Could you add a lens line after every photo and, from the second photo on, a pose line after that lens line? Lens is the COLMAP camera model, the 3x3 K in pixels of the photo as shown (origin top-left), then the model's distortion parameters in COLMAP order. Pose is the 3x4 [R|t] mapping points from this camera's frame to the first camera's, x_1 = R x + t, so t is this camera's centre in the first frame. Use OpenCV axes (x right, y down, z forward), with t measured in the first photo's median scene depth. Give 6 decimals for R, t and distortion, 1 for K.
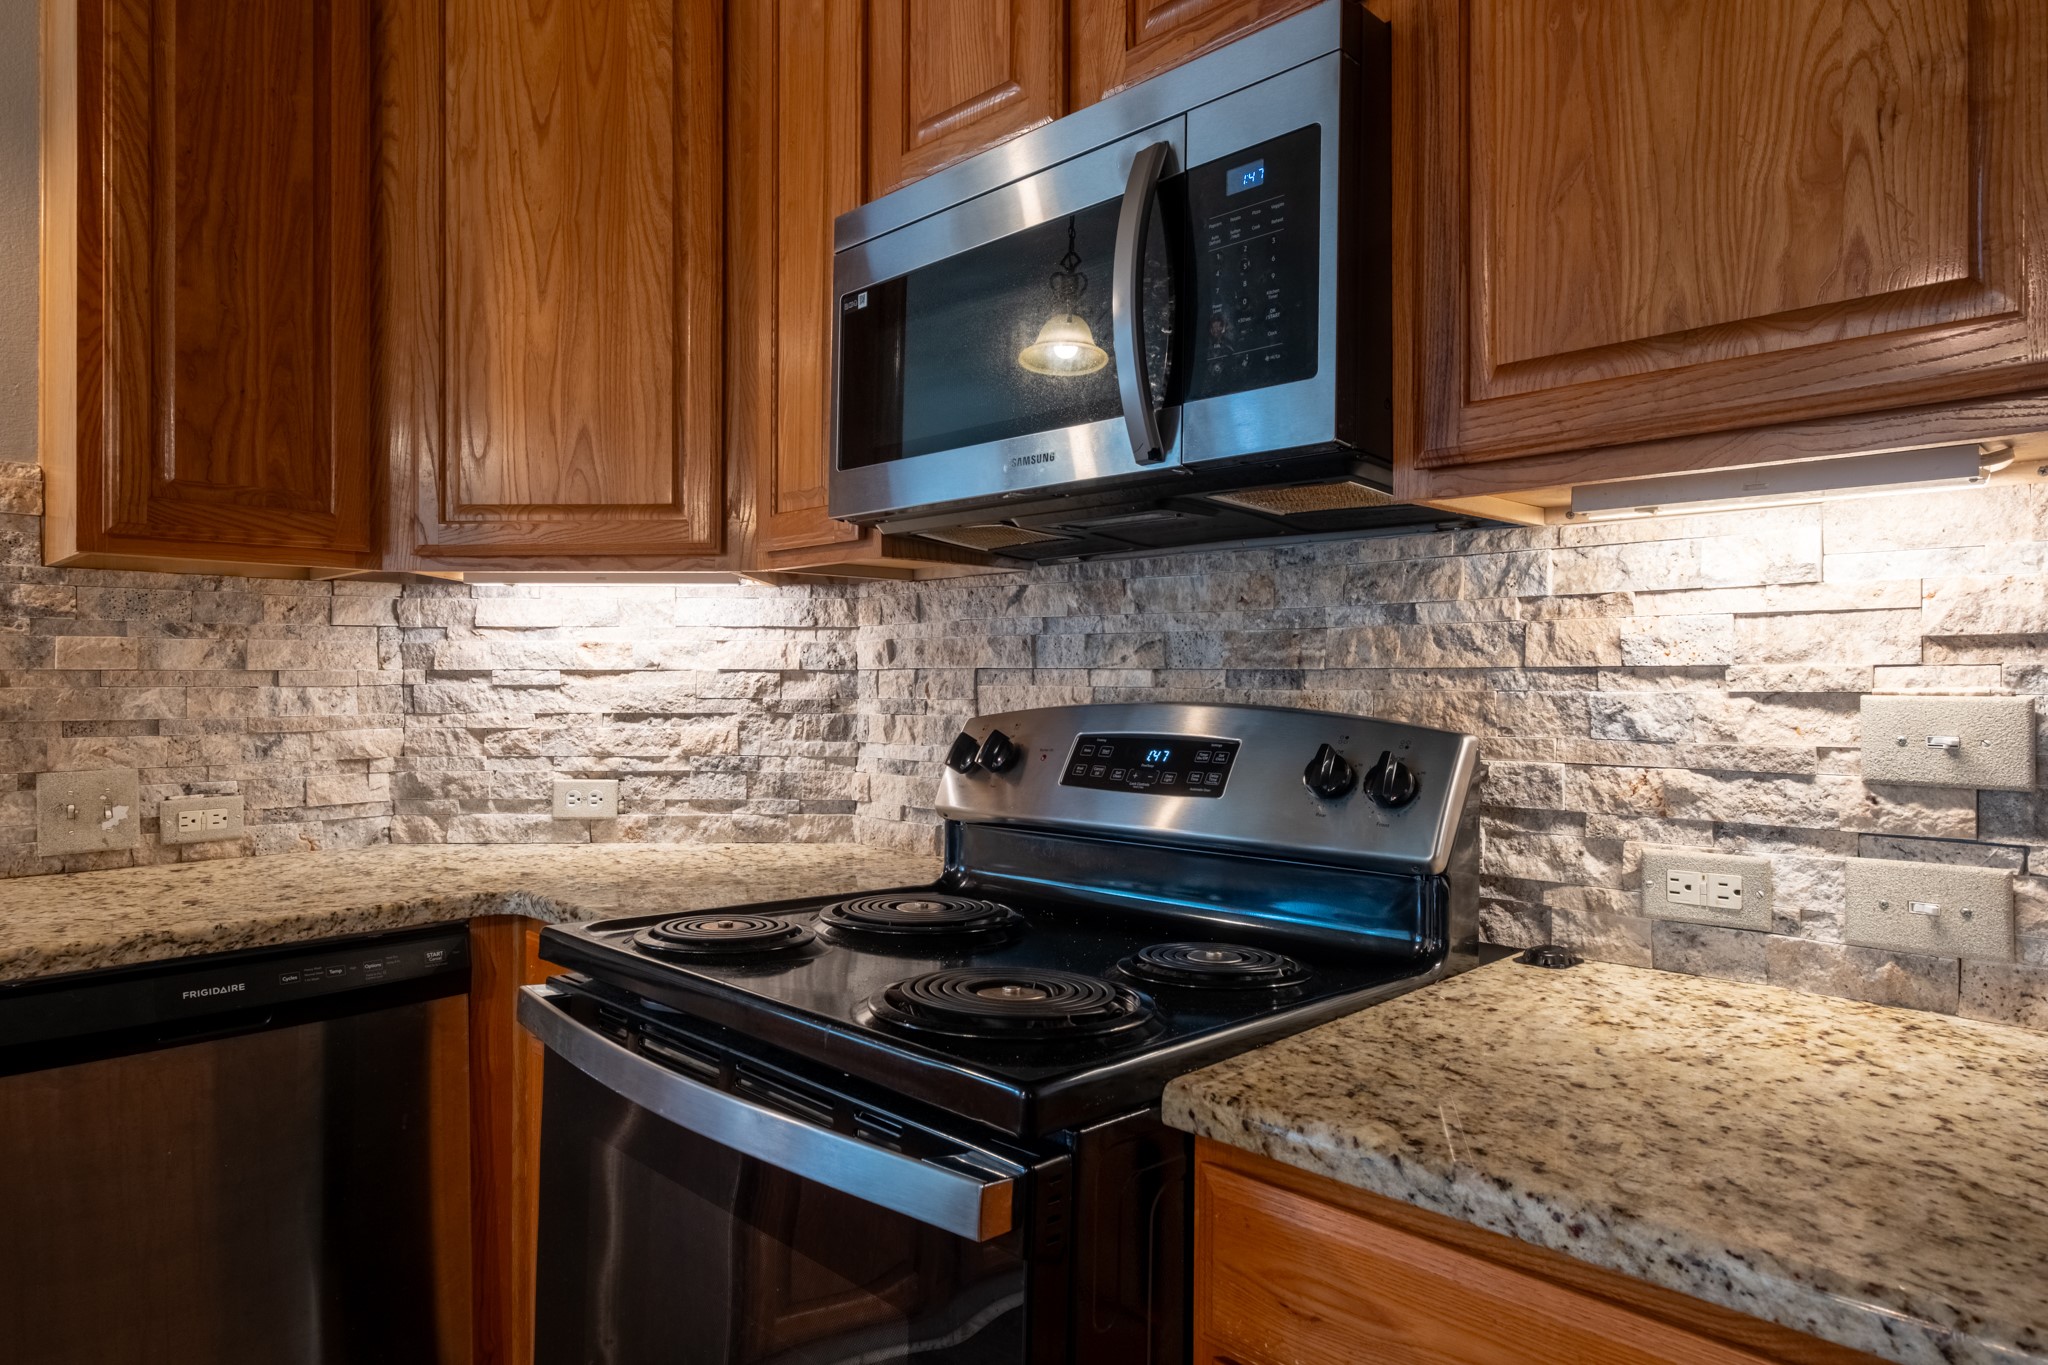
lens RADIAL K [[1263.0, 0, 1024.0], [0, 1263.0, 682.5], [0, 0, 1]] dist [0.002659, -0.000426]
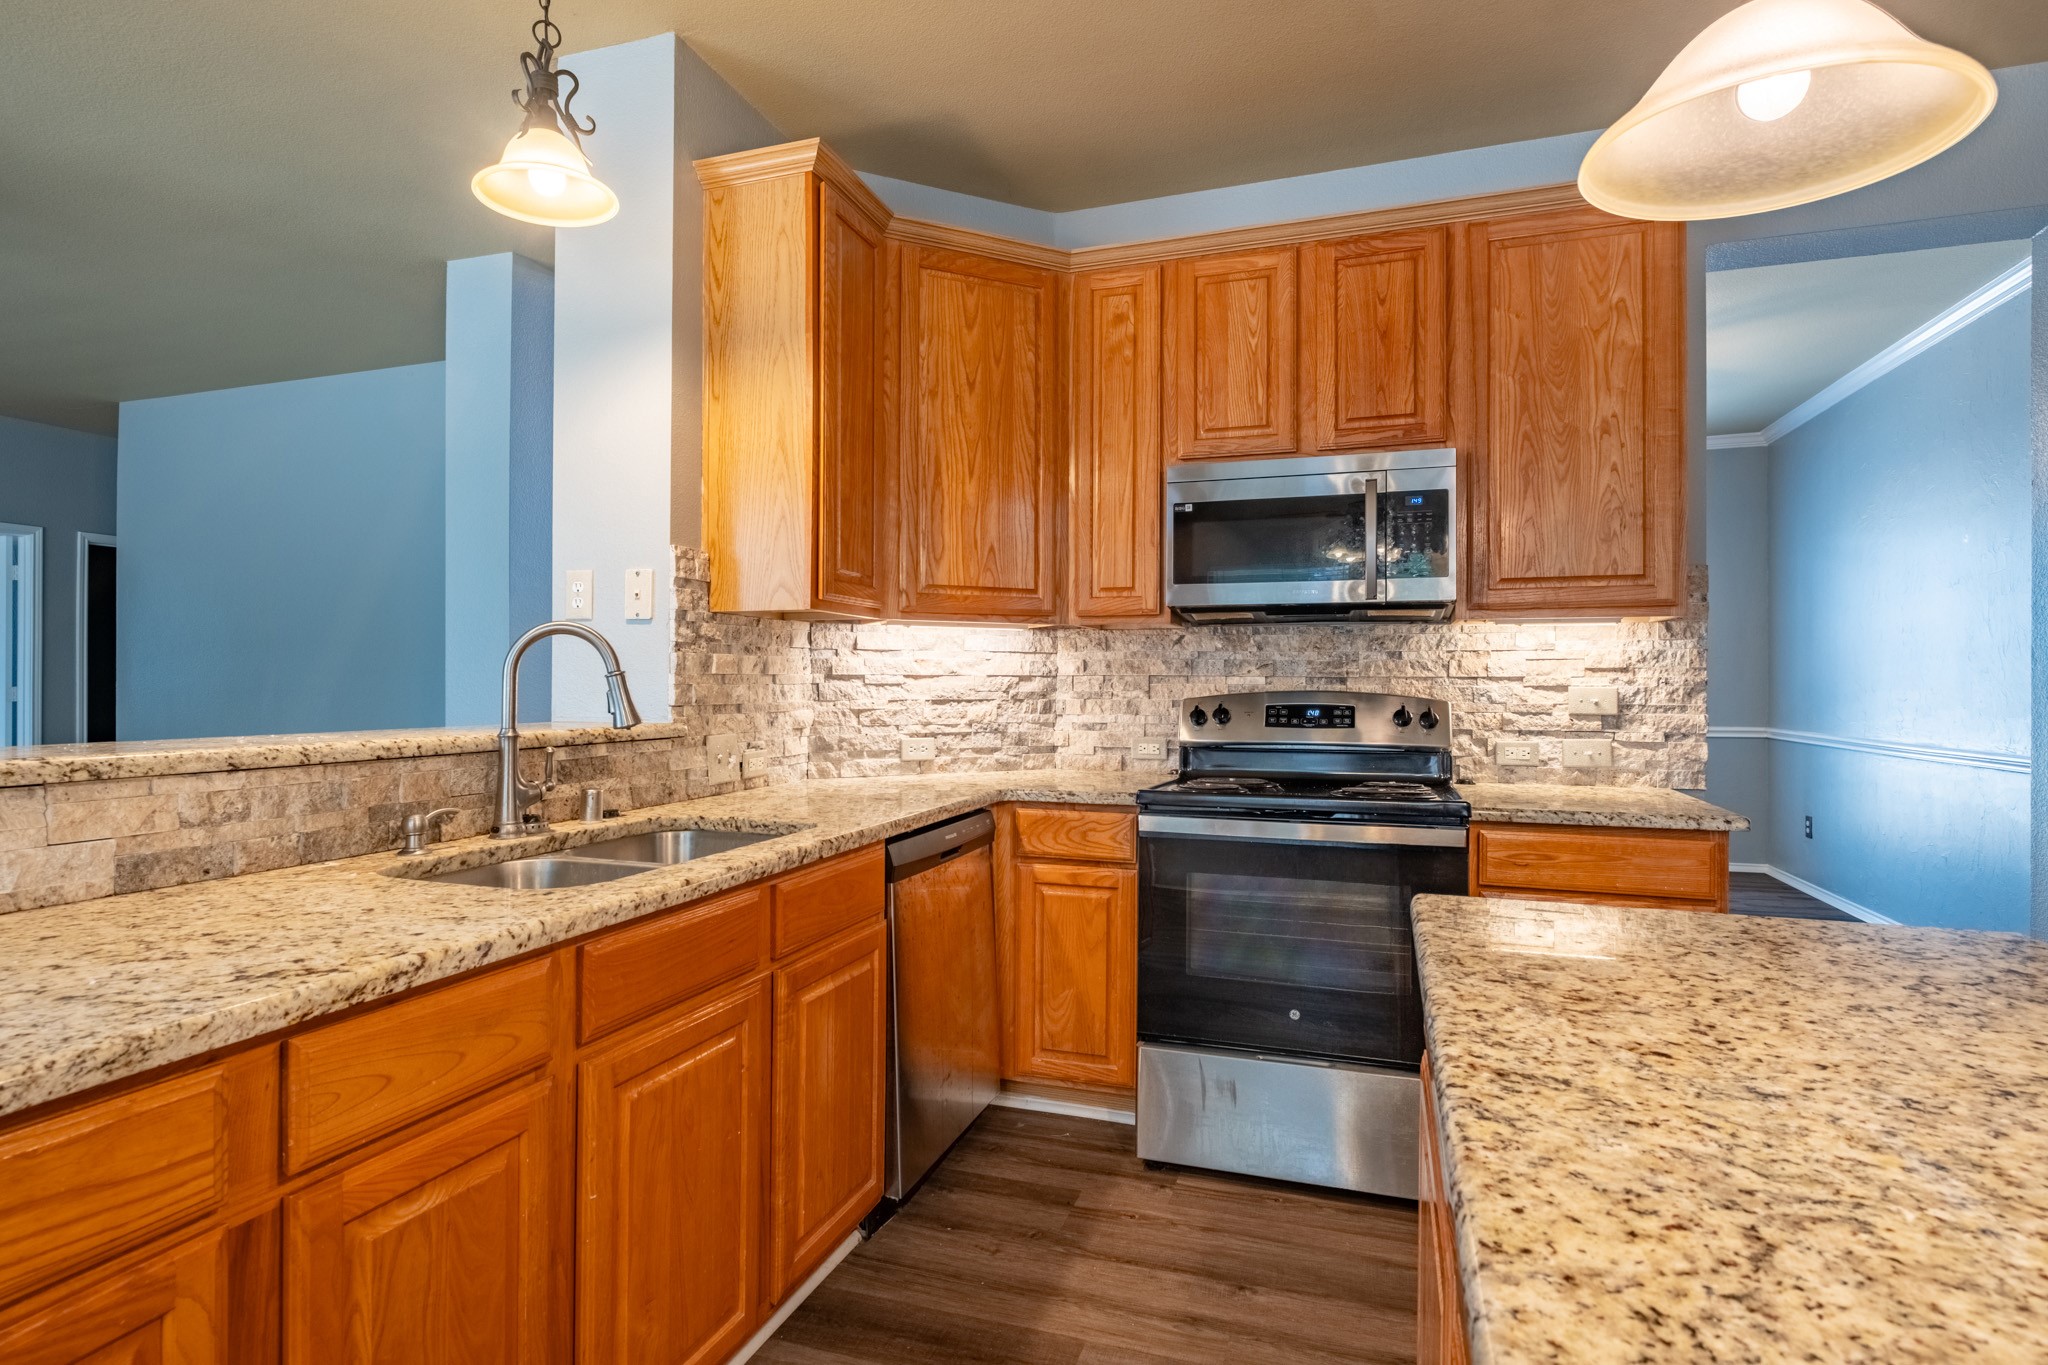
lens RADIAL K [[1078.9, 0, 1007.6], [0, 1078.9, 679.8], [0, 0, 1]] dist [-0.000187, -0.000485]
pose [[0.891860, 0.002704, 0.452303, -1.054021], [-0.000782, 0.999990, -0.004437, 0.003764], [-0.452311, 0.003603, 0.891853, -0.443302]]
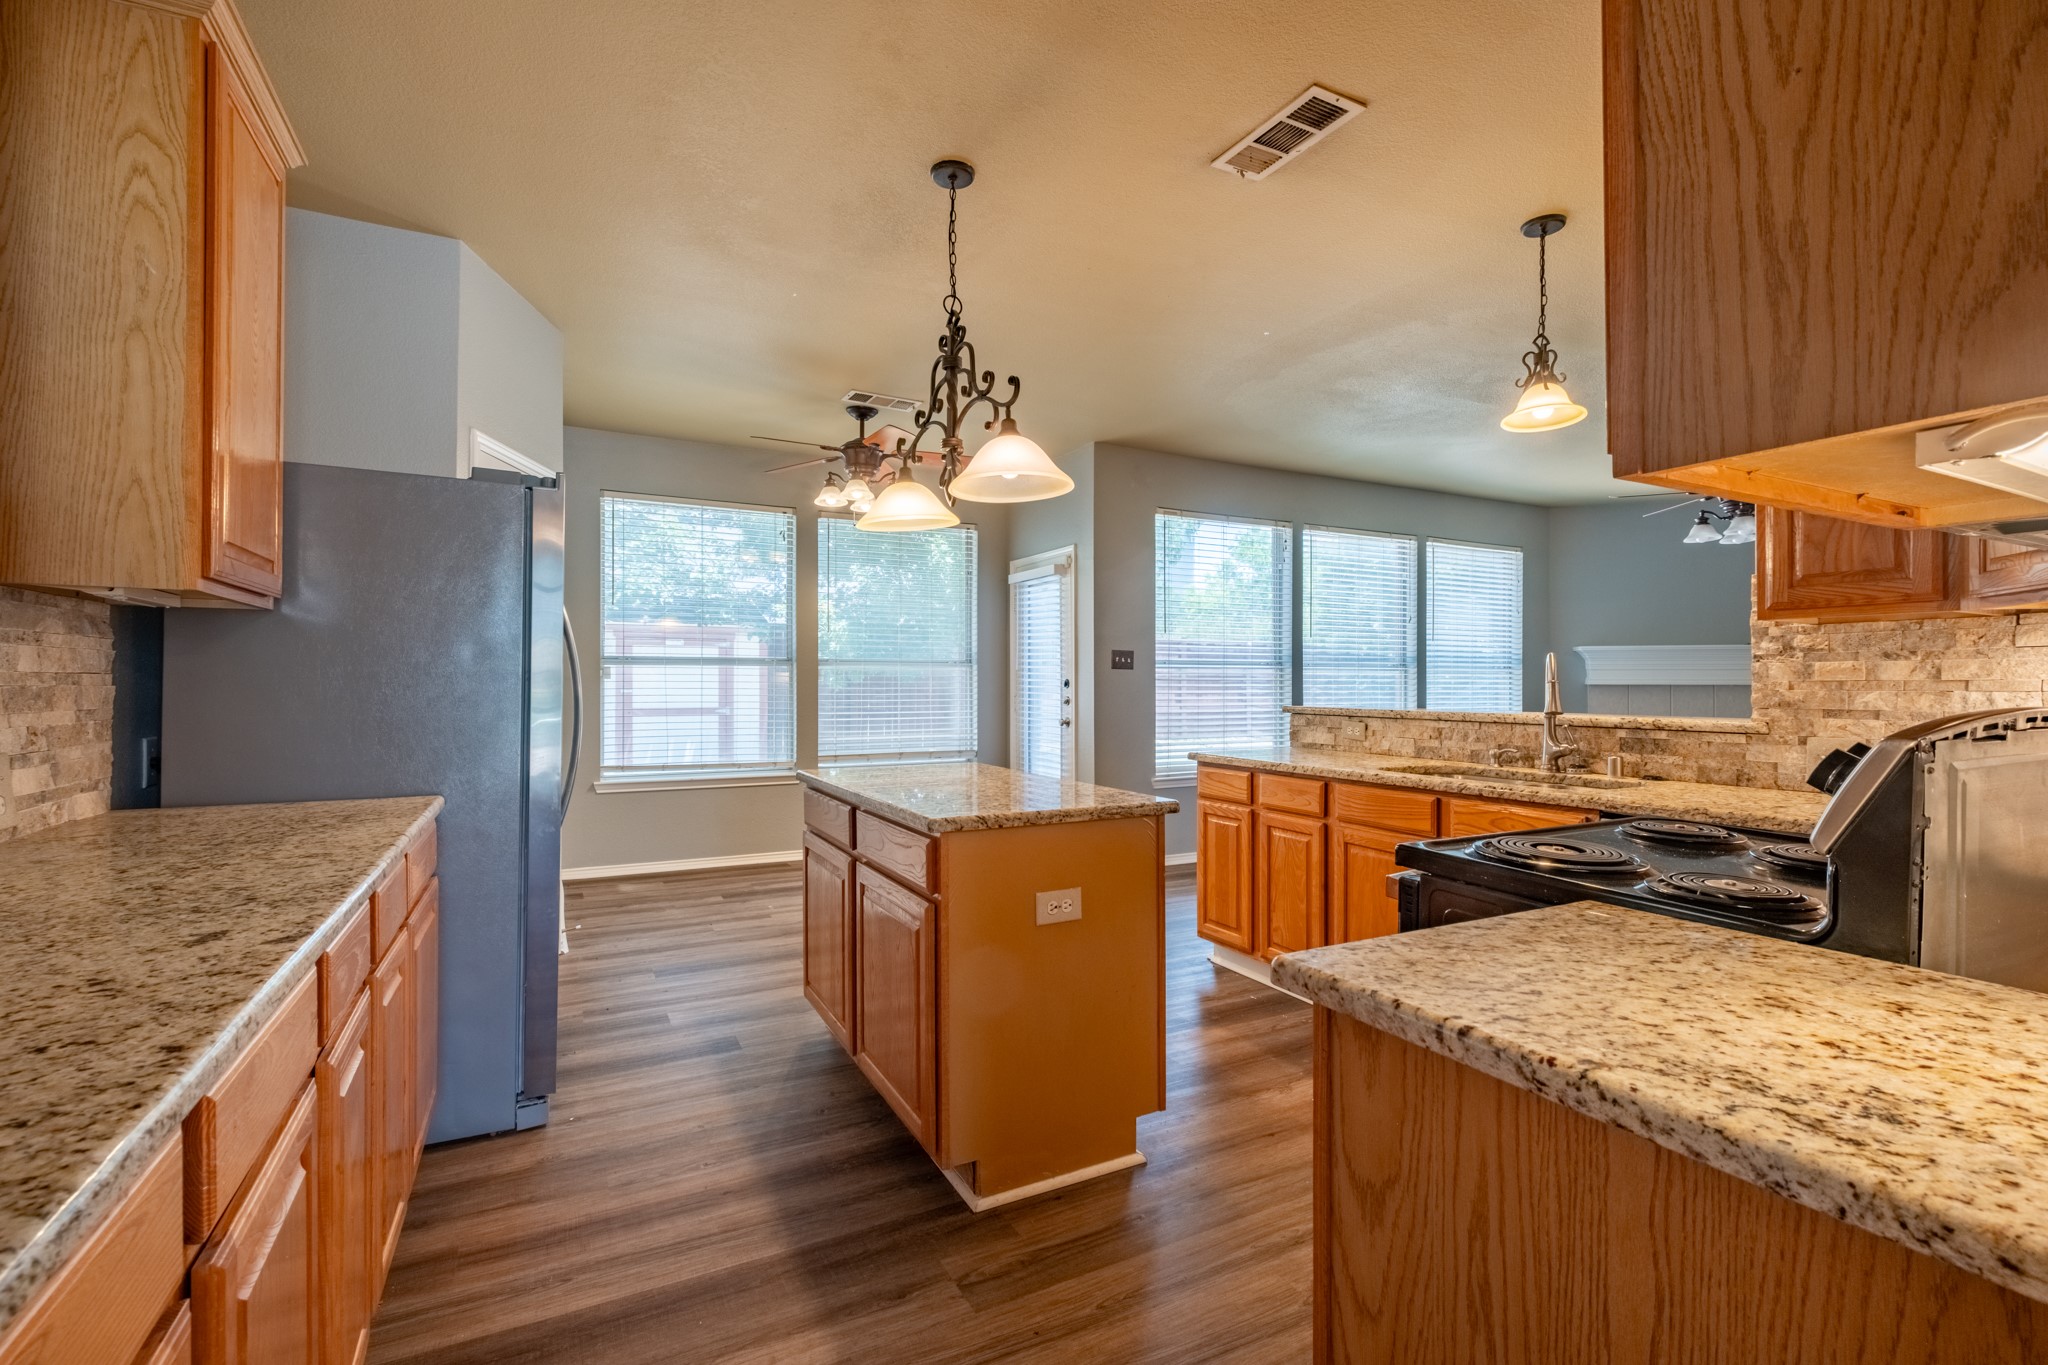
lens RADIAL K [[905.6, 0, 1024.0], [0, 905.6, 682.5], [0, 0, 1]] dist [-0.001271, 0.000048]
pose [[-0.299026, -0.002359, -0.954242, 0.812093], [-0.003268, 0.999994, -0.001448, -0.001787], [0.954239, 0.002686, -0.299032, 0.296130]]
